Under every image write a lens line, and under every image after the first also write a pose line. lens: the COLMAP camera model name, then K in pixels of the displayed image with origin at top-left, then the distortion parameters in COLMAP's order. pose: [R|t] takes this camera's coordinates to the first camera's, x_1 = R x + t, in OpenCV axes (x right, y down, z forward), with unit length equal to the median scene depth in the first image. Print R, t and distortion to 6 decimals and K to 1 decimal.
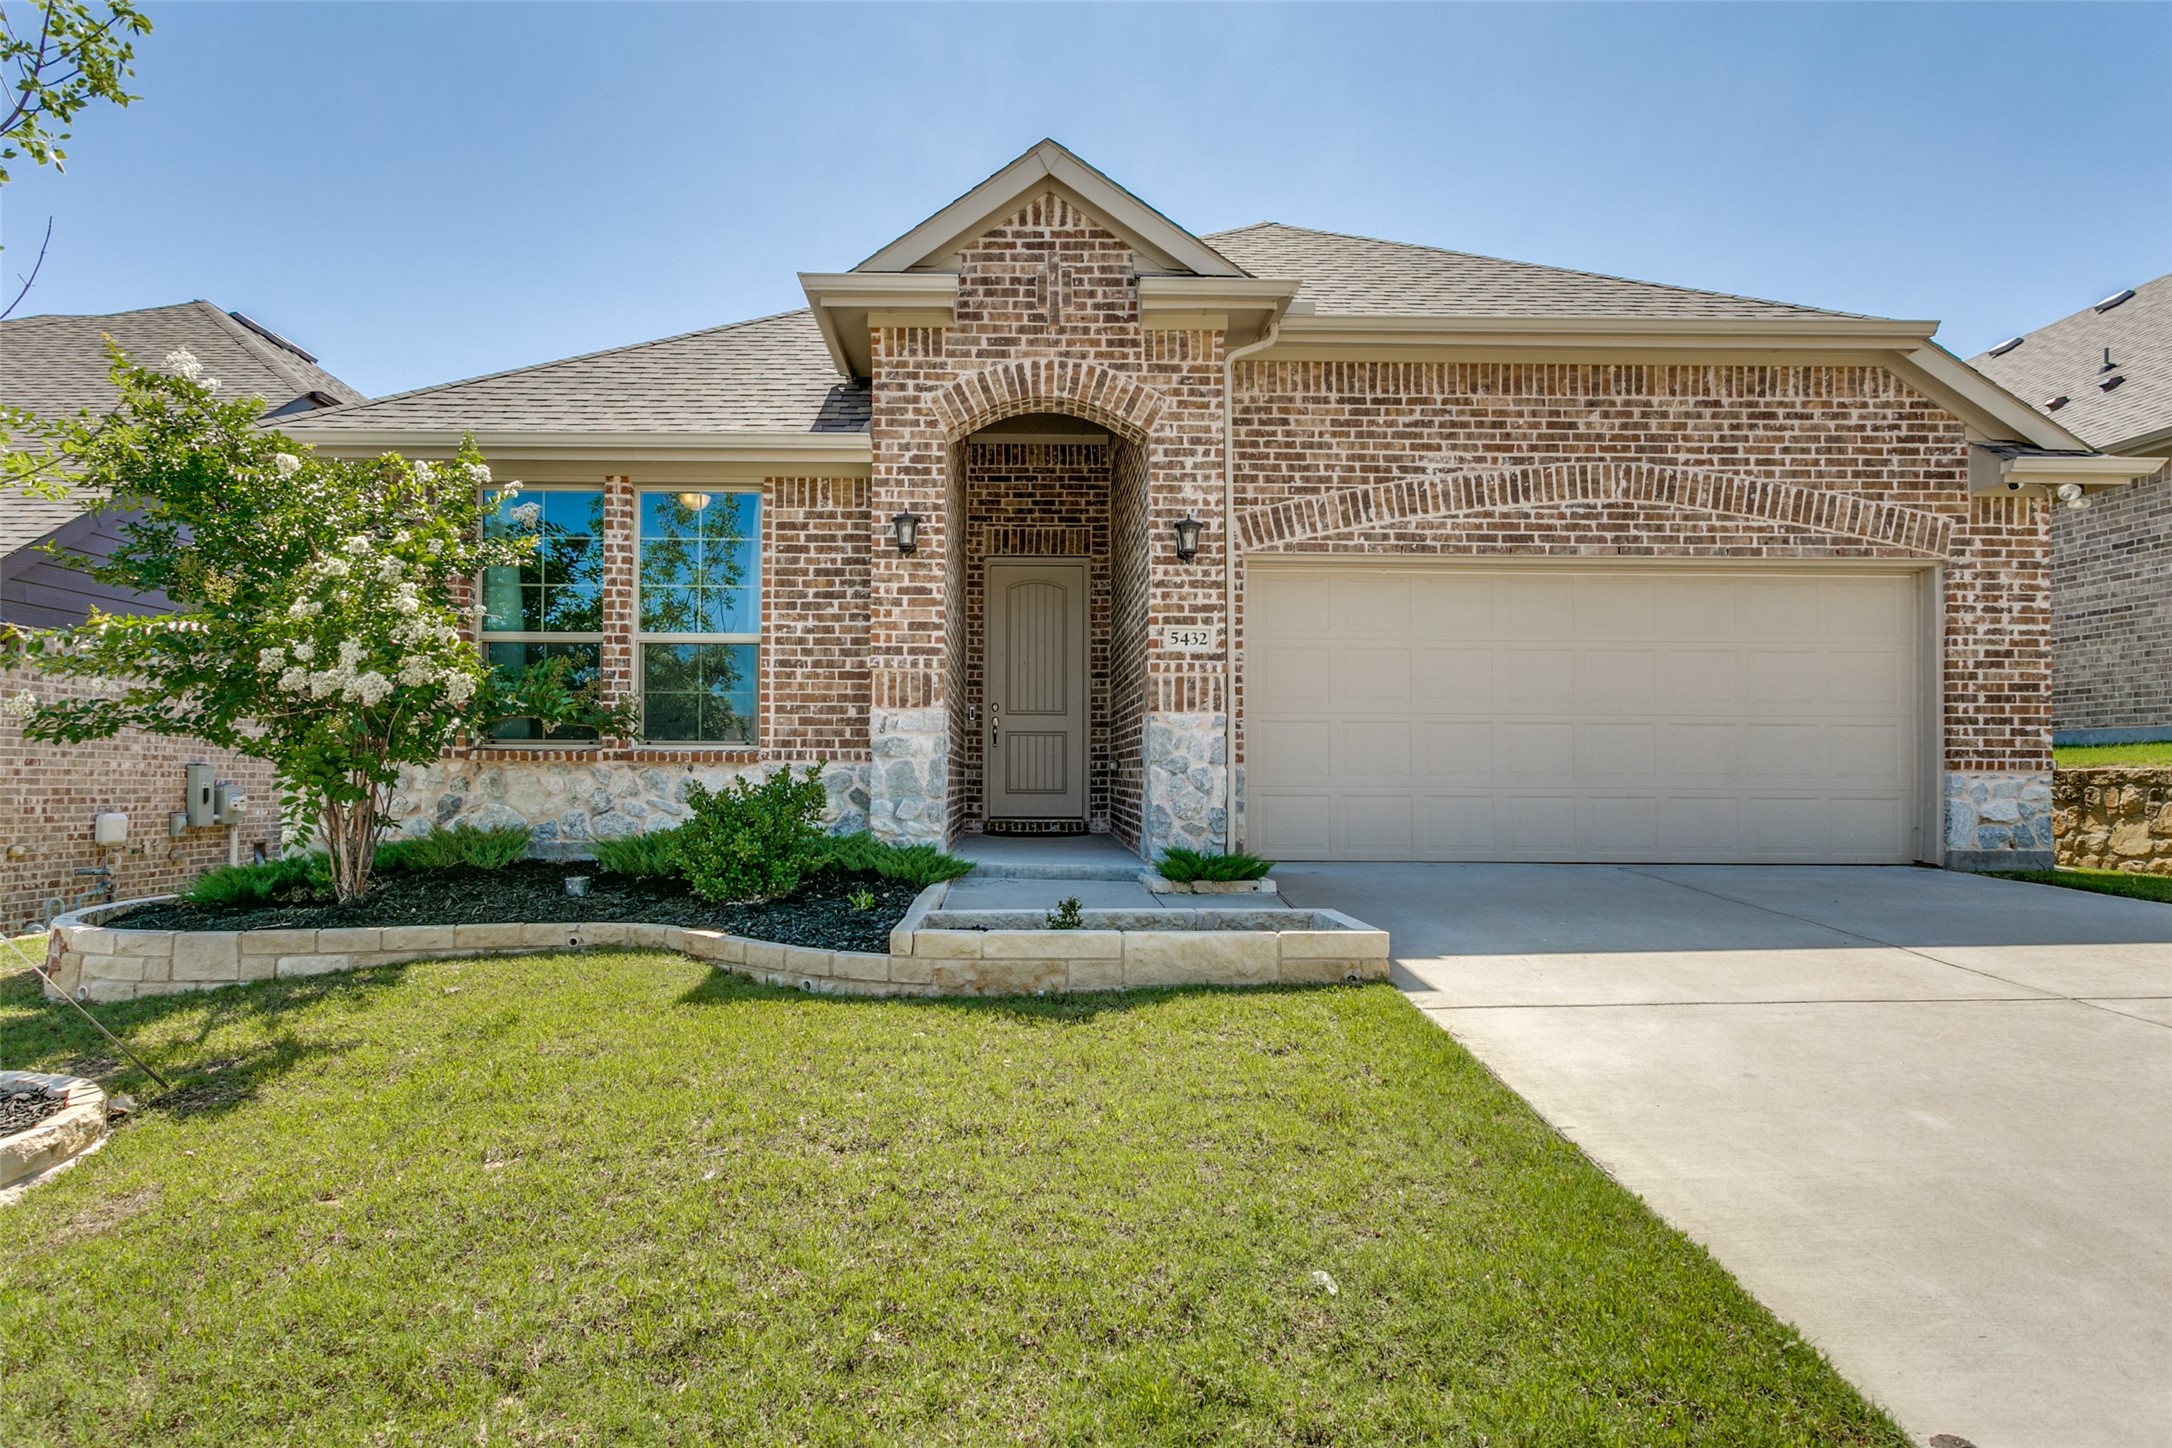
lens RADIAL K [[2128.4, 0, 1086.0], [0, 2128.4, 724.0], [0, 0, 1]] dist [0.042691, -0.005067]
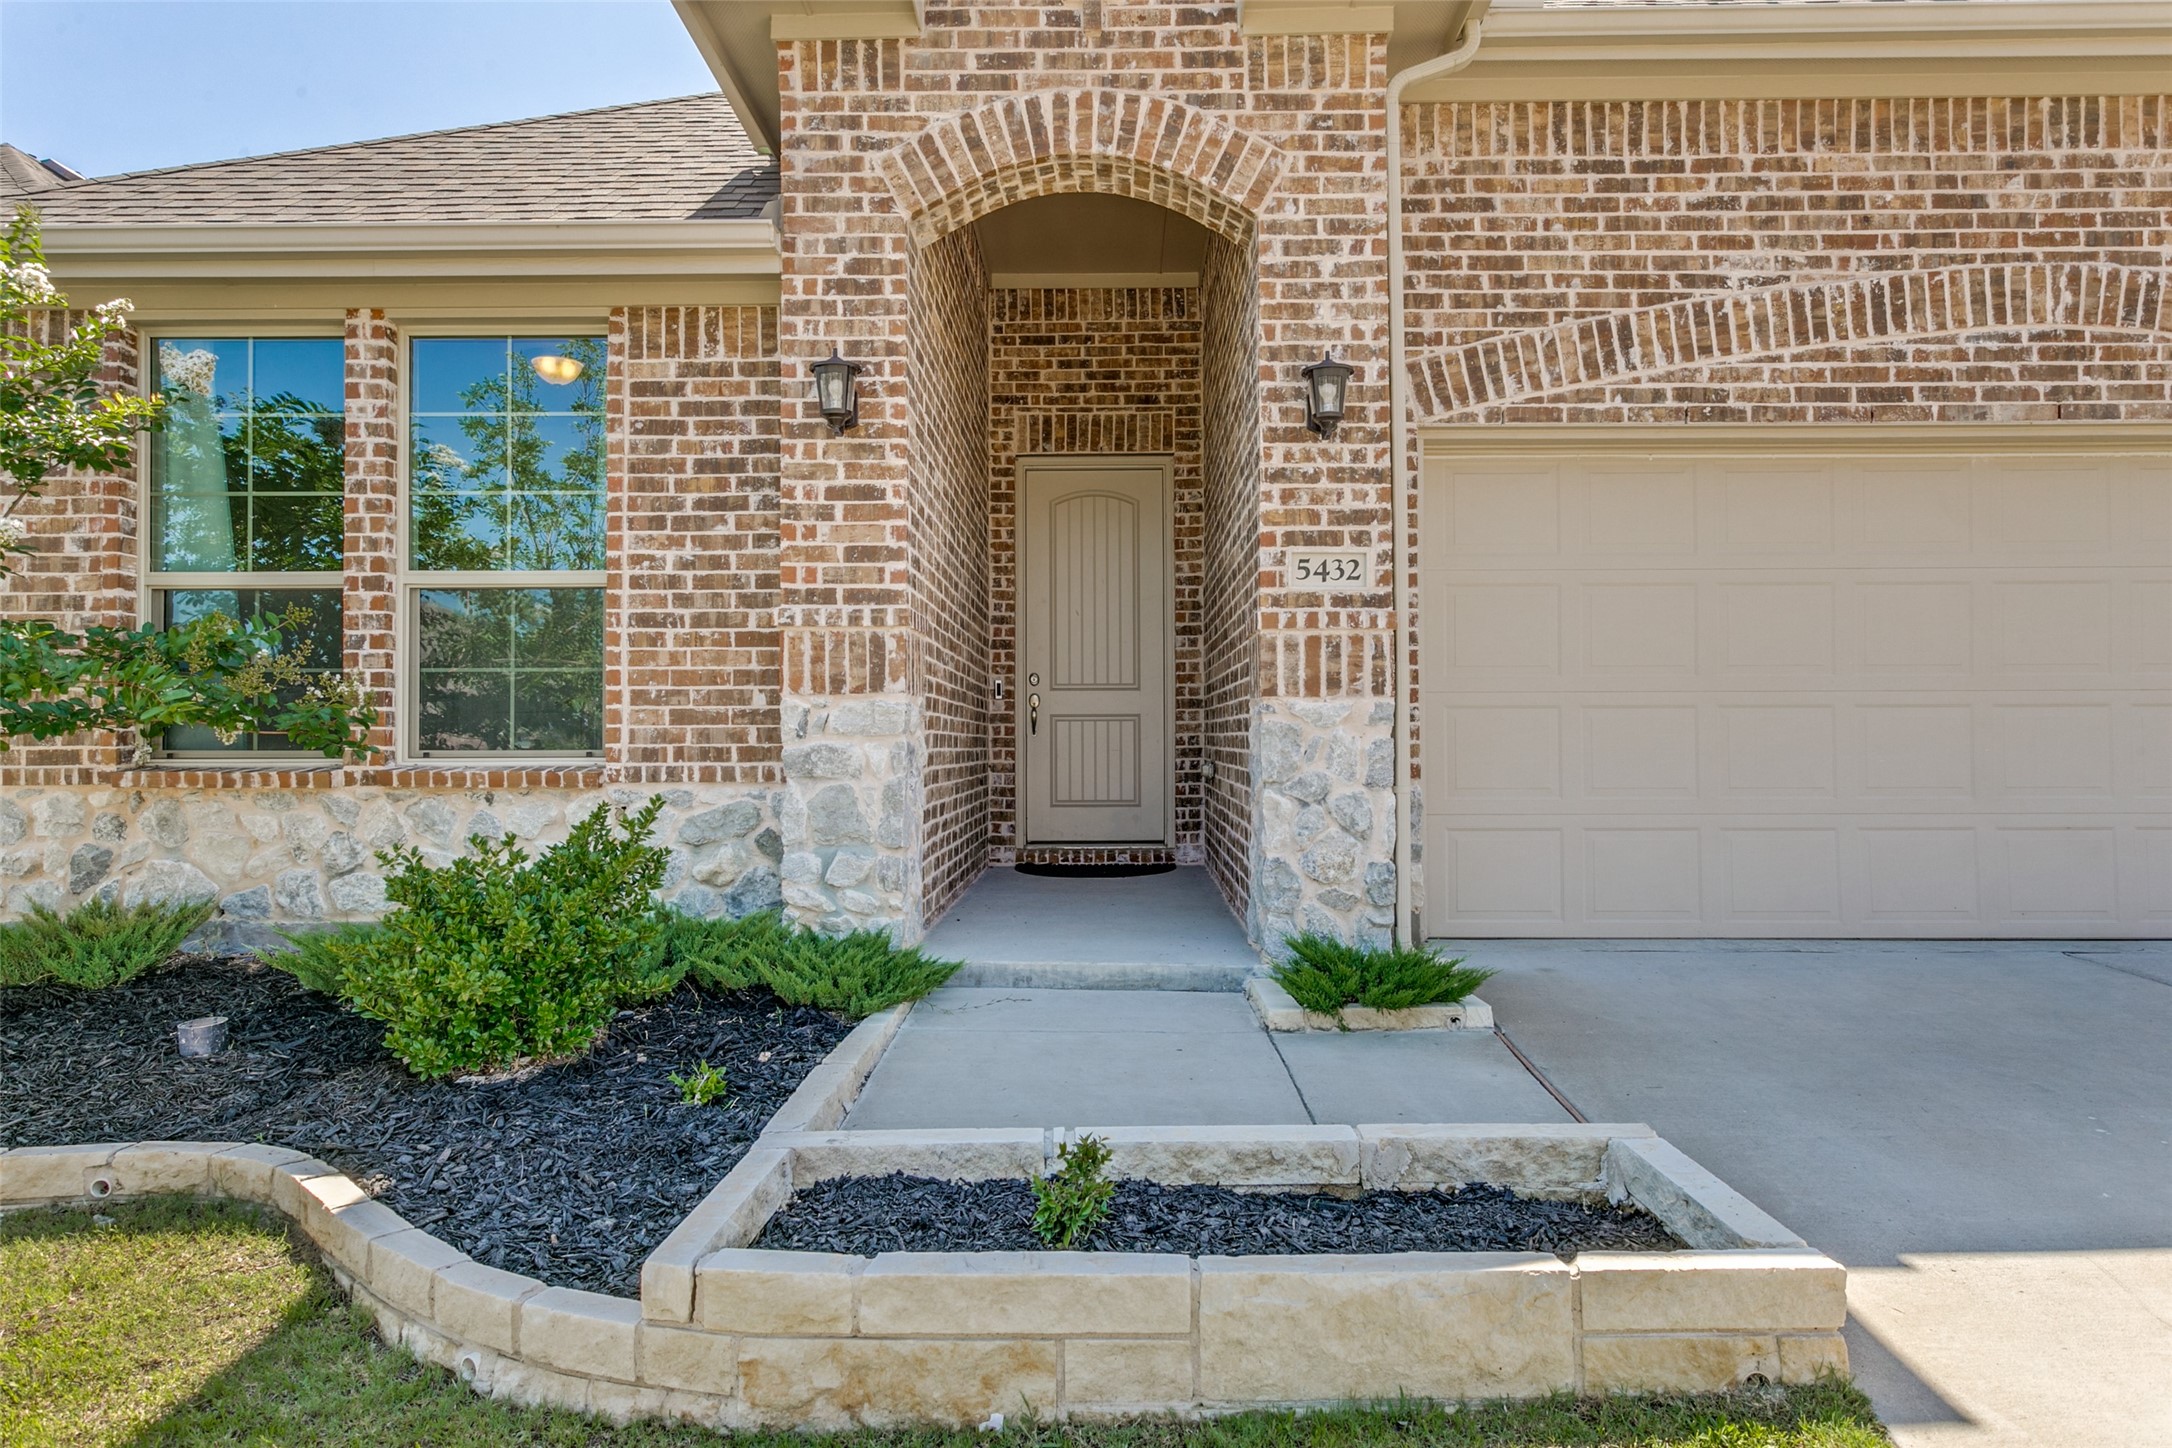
lens RADIAL K [[2128.4, 0, 1086.0], [0, 2128.4, 724.0], [0, 0, 1]] dist [0.042691, -0.005067]
pose [[0.998467, -0.008315, -0.054716, 0.013500], [0.009658, 0.999657, 0.024324, -0.012617], [0.054495, -0.024815, 0.998206, 0.408783]]
